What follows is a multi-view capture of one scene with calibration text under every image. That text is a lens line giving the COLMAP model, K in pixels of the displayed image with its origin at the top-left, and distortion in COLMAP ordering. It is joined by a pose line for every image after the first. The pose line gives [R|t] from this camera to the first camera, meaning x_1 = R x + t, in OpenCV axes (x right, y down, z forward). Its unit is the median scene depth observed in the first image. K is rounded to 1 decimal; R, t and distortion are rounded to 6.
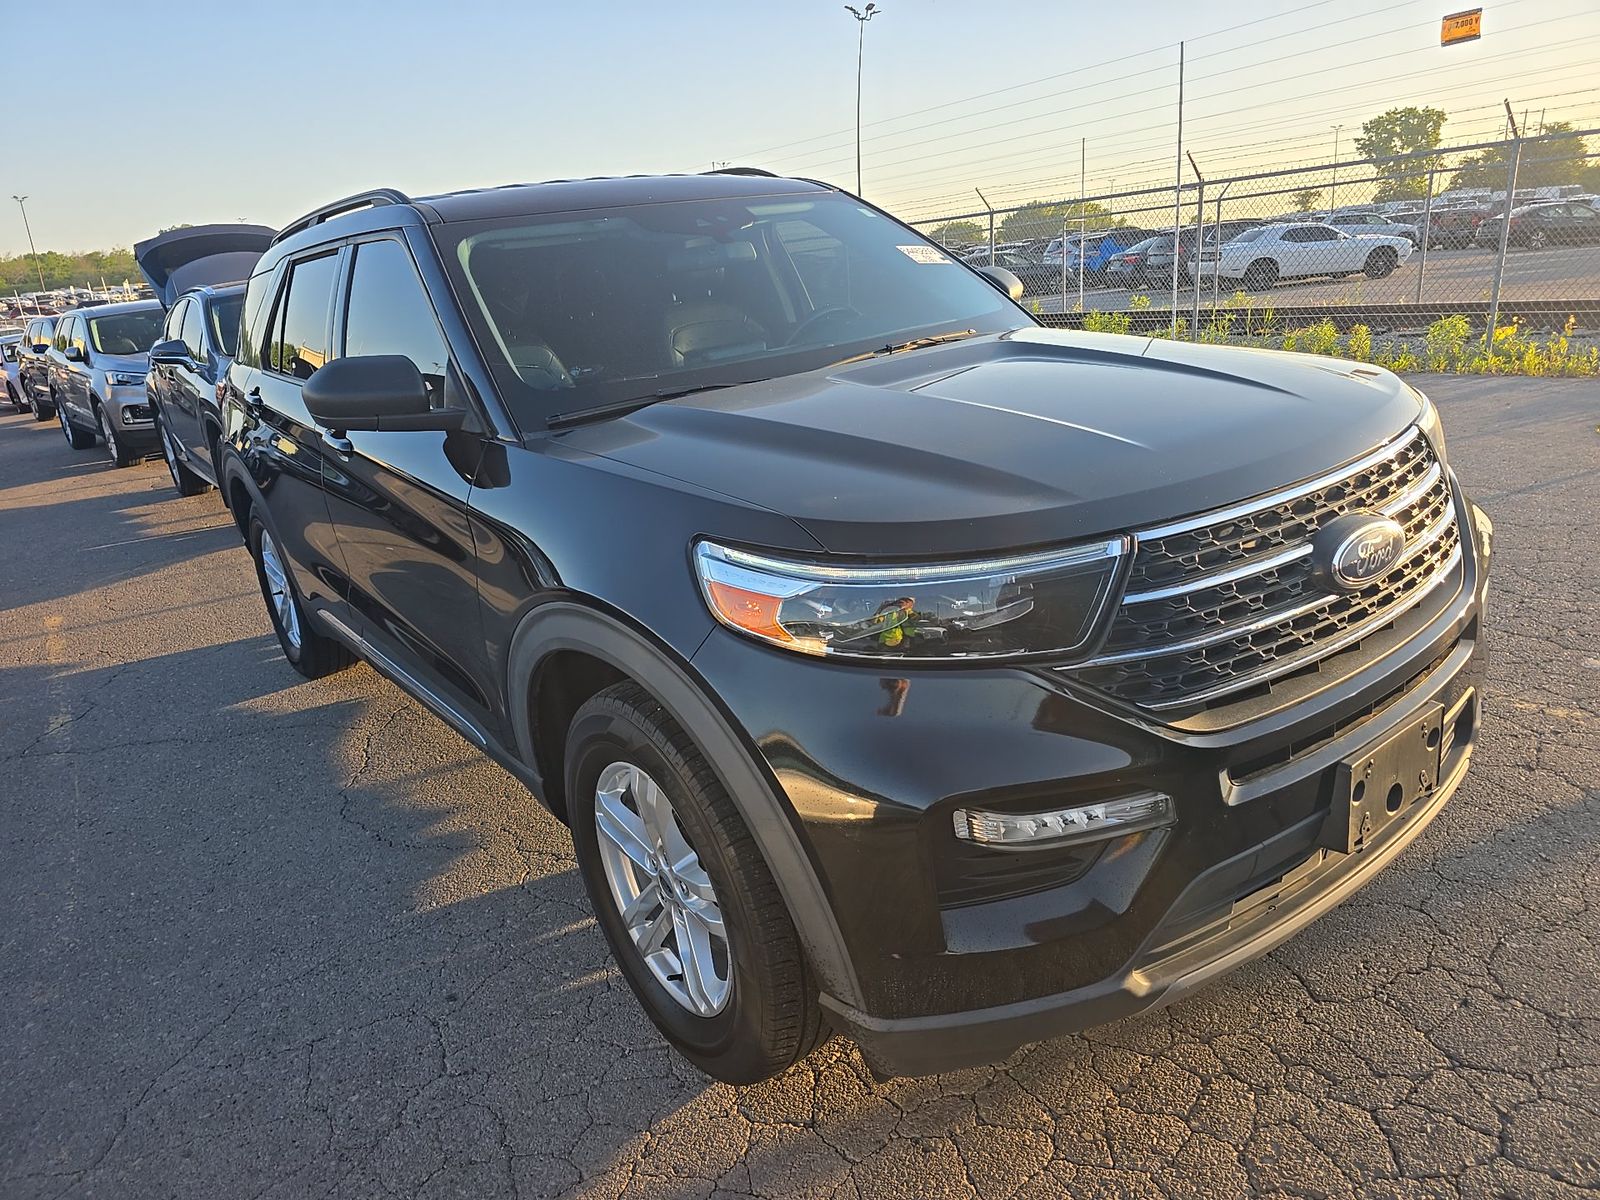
lens RADIAL K [[1091.7, 0, 794.1], [0, 1091.7, 601.5], [0, 0, 1]] dist [0.062745, -0.065860]
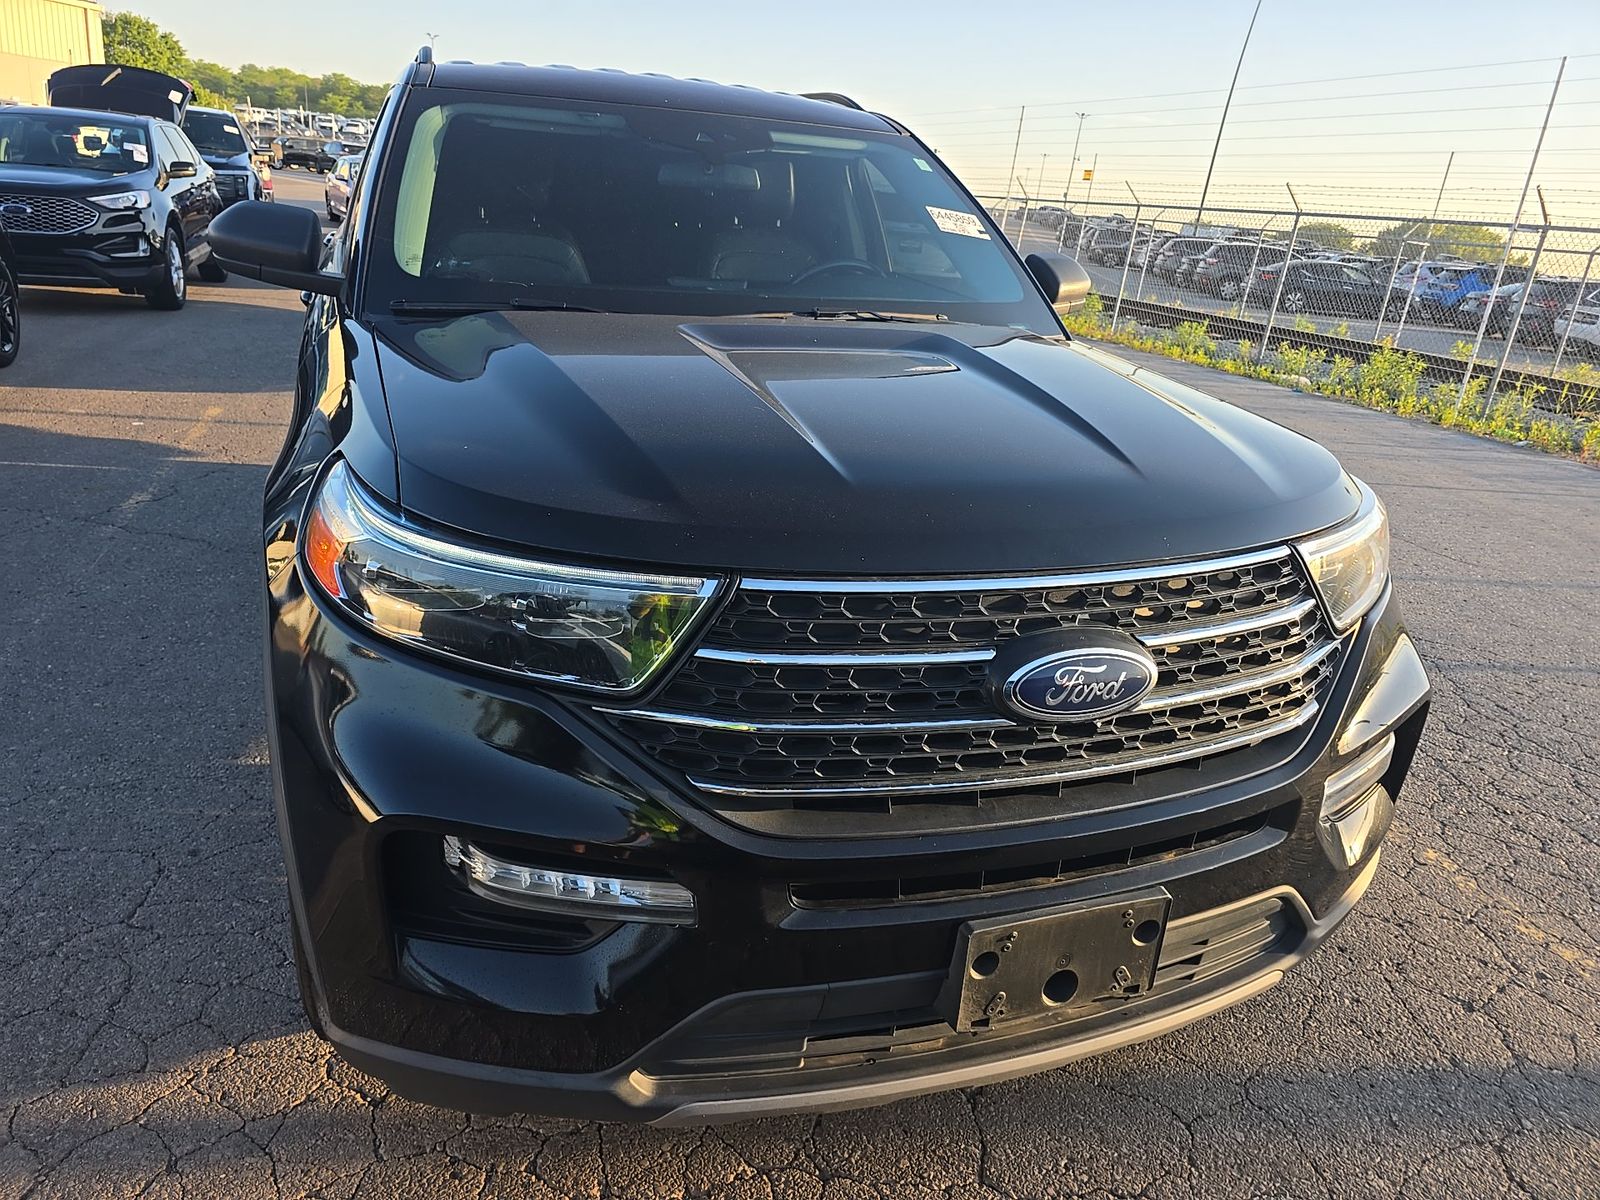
lens RADIAL K [[1091.7, 0, 794.1], [0, 1091.7, 601.5], [0, 0, 1]] dist [0.062745, -0.065860]
pose [[0.939877, 0.267798, -0.211932, 0.427607], [-0.256805, 0.963284, 0.078329, -0.096539], [0.225127, -0.019194, 0.974140, 0.176110]]
